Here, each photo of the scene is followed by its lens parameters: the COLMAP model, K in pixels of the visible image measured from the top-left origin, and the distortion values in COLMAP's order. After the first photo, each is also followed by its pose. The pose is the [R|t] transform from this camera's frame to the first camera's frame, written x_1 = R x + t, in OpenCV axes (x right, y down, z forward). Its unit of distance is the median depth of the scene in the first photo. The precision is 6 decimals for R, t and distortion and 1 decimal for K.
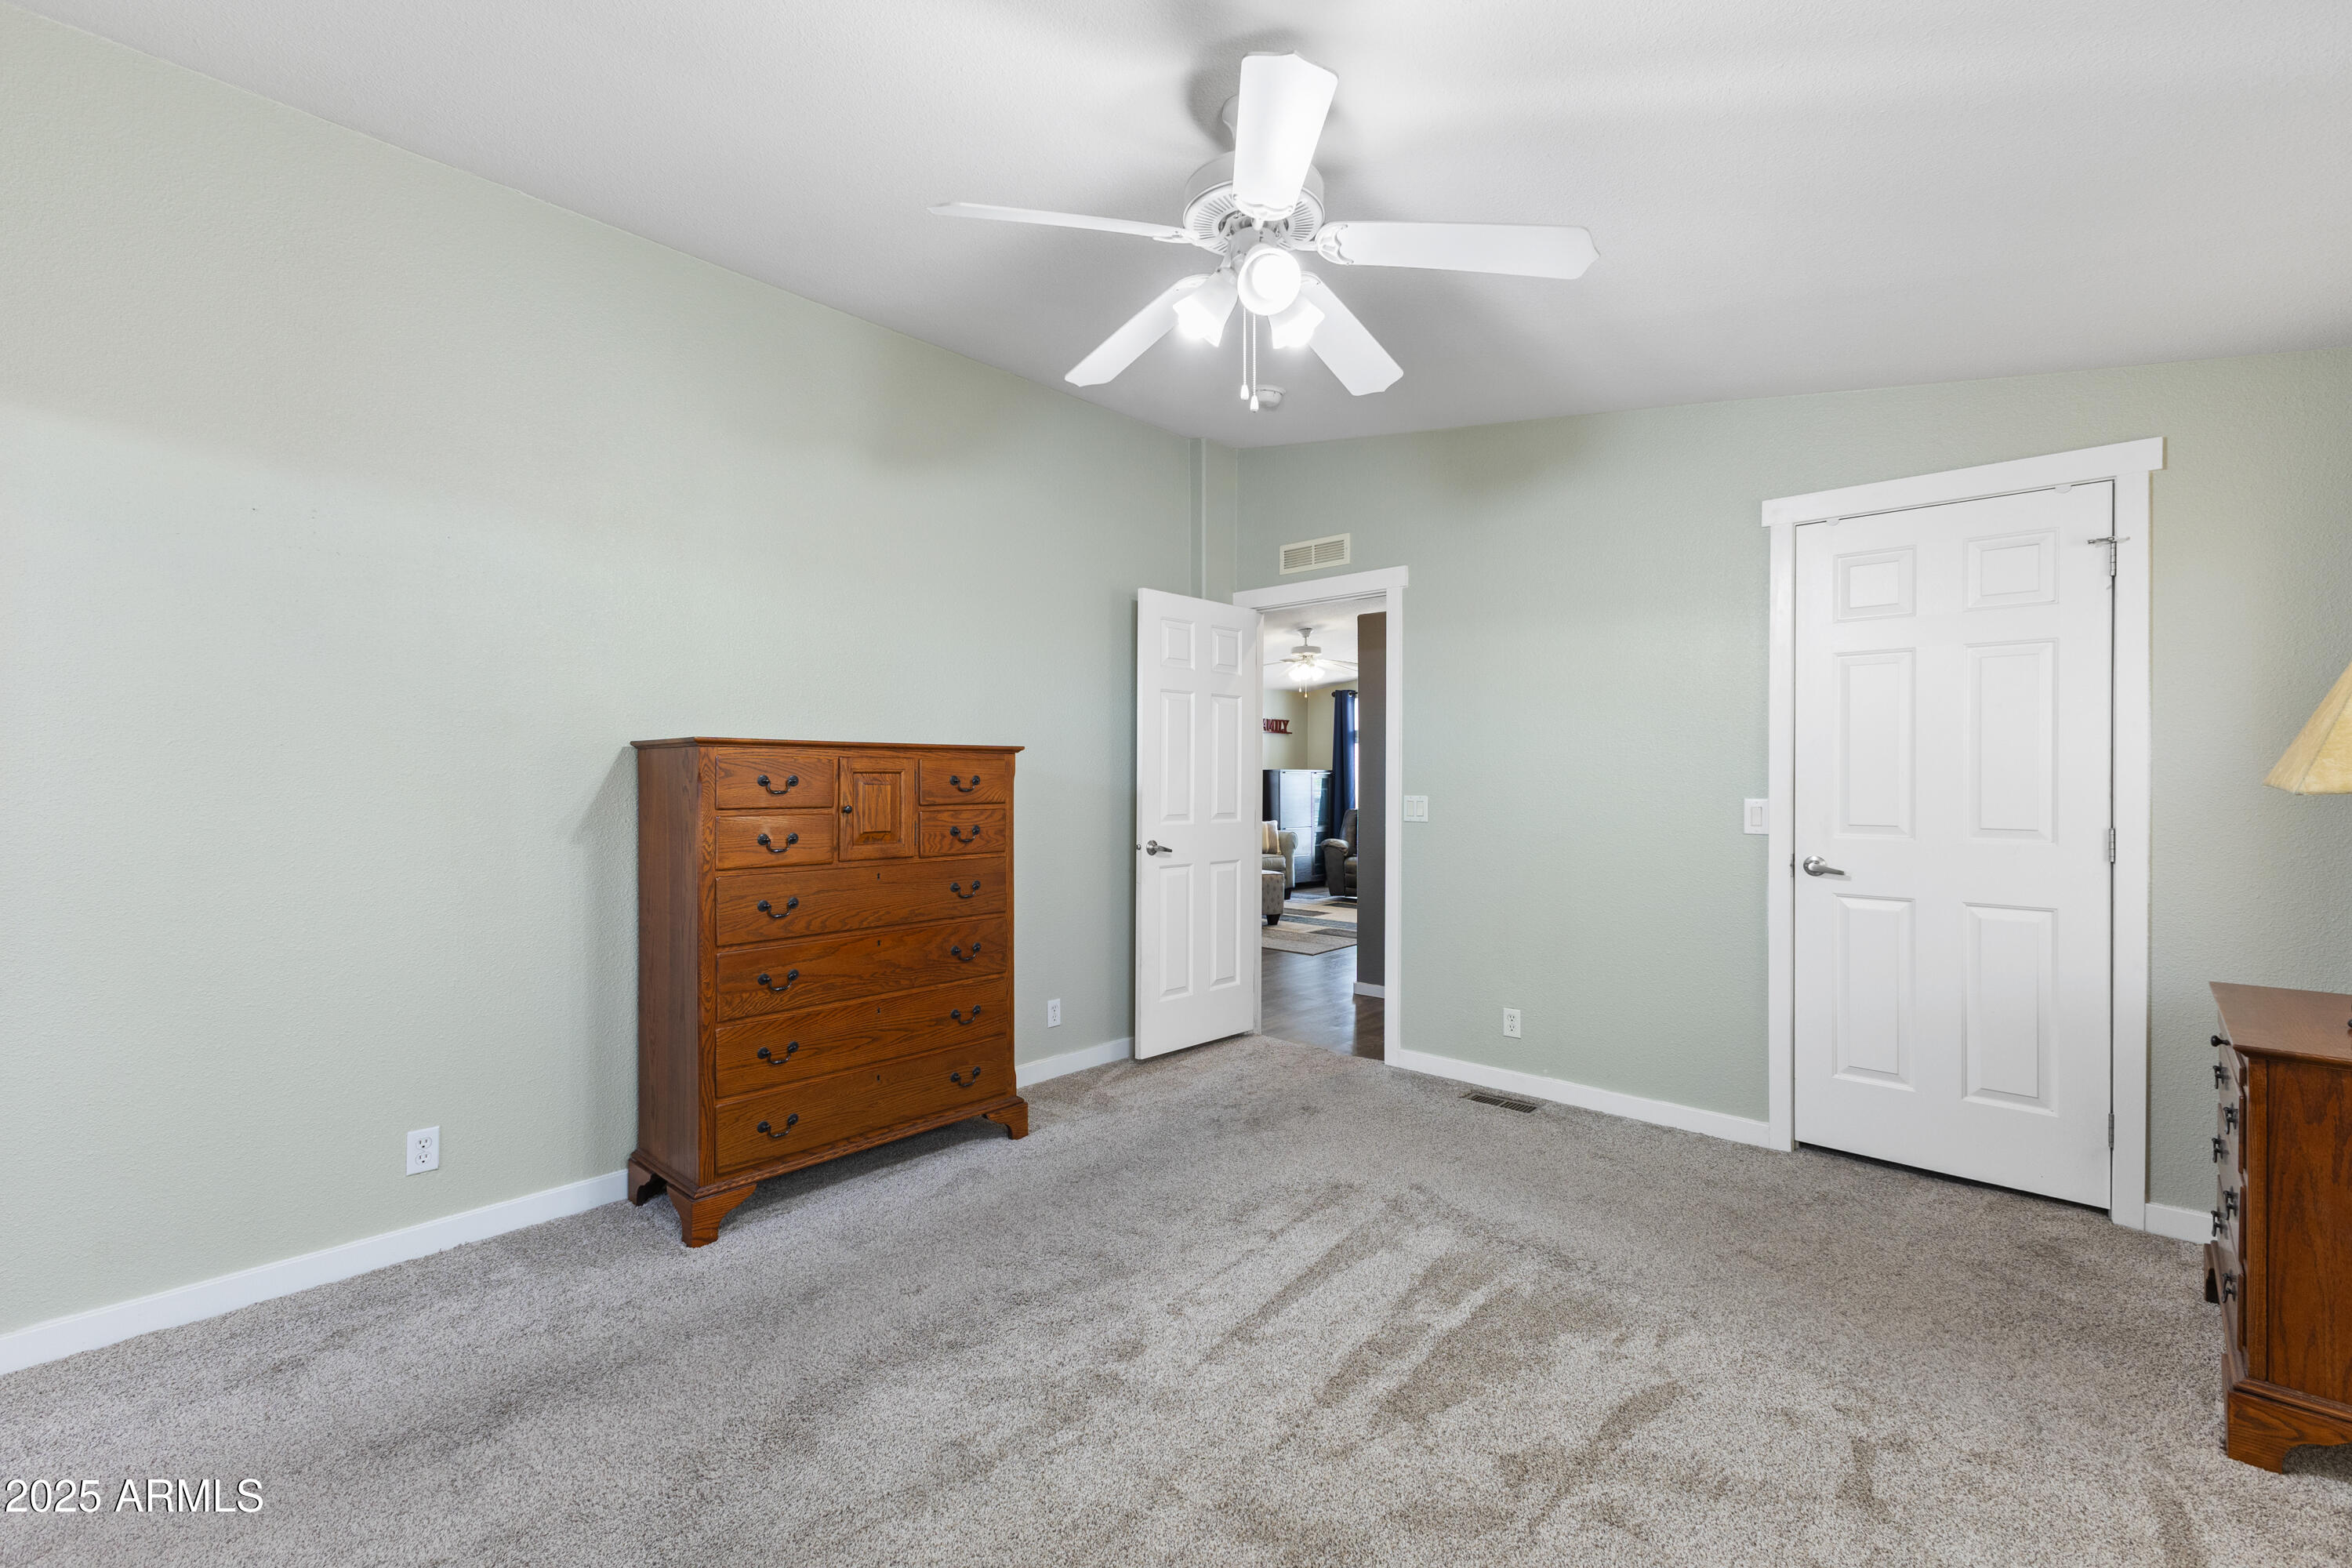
lens RADIAL K [[1029.5, 0, 1173.2], [0, 1029.5, 784.3], [0, 0, 1]] dist [0.016476, -0.000021]
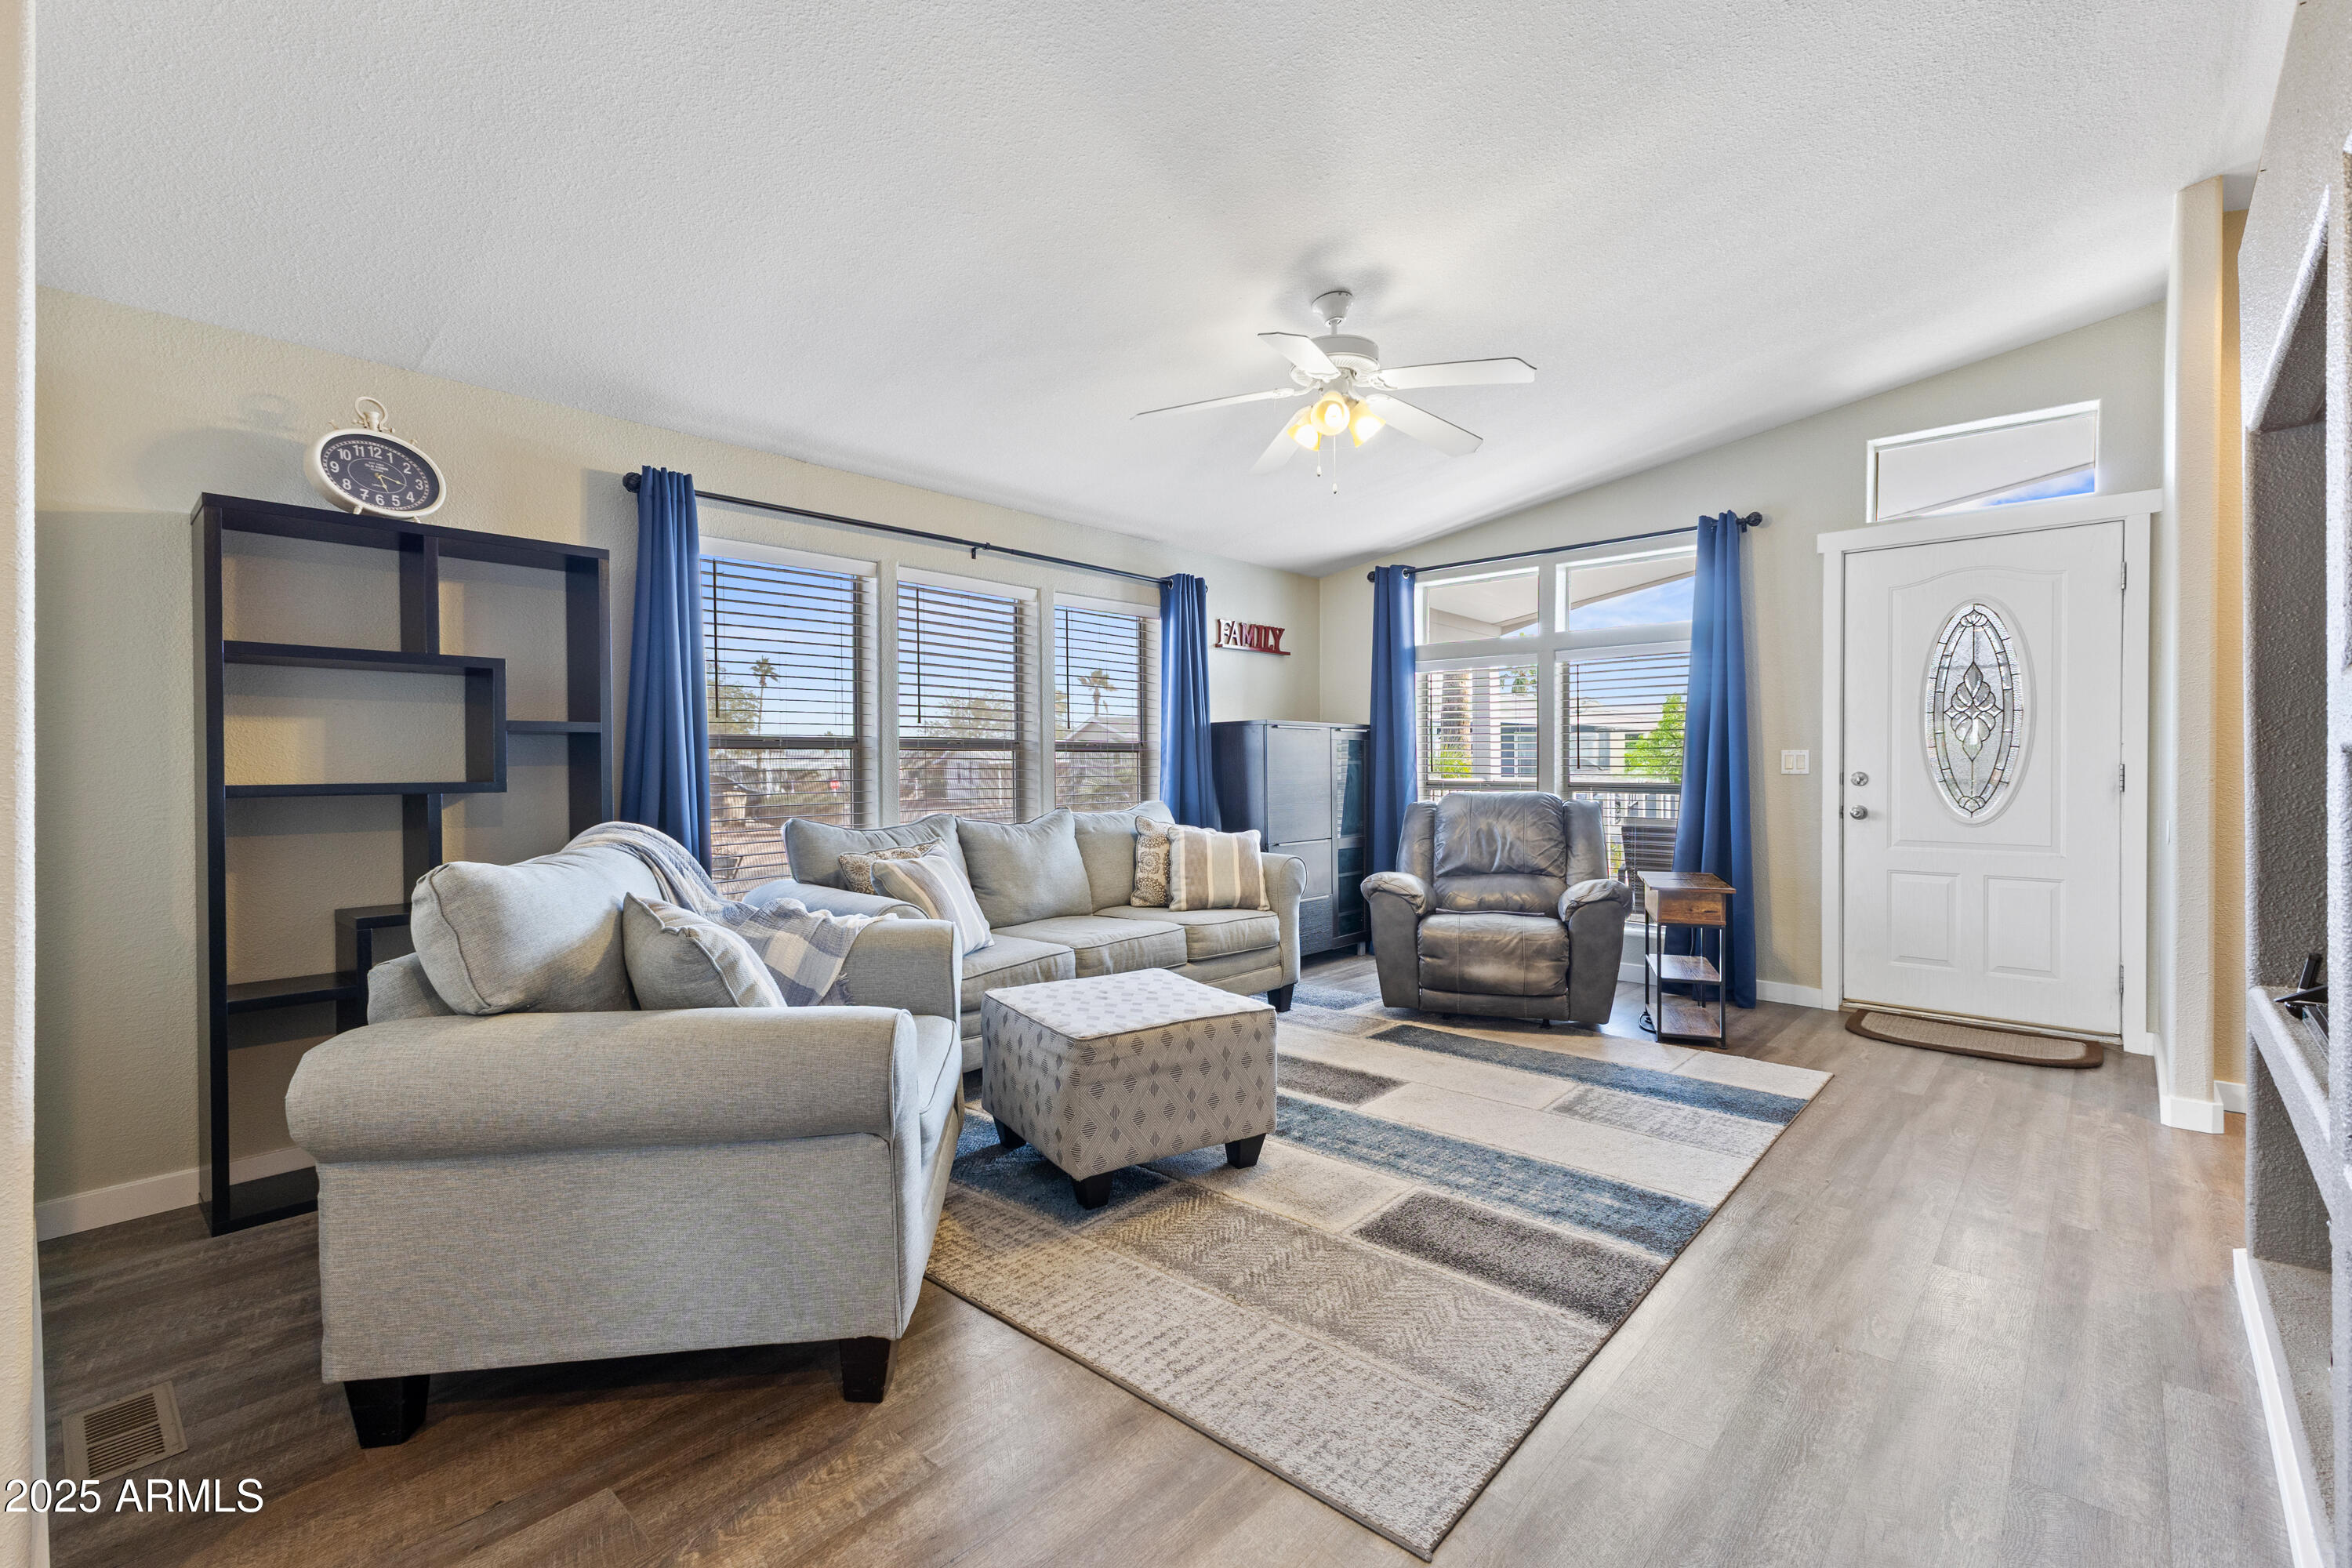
lens RADIAL K [[1029.5, 0, 1181.0], [0, 1029.5, 776.6], [0, 0, 1]] dist [0.016476, -0.000021]
pose [[0.999842, -0.004108, 0.017272, 0.054221], [0.004048, 0.999986, 0.003530, 0.009553], [-0.017286, -0.003460, 0.999845, 0.508970]]
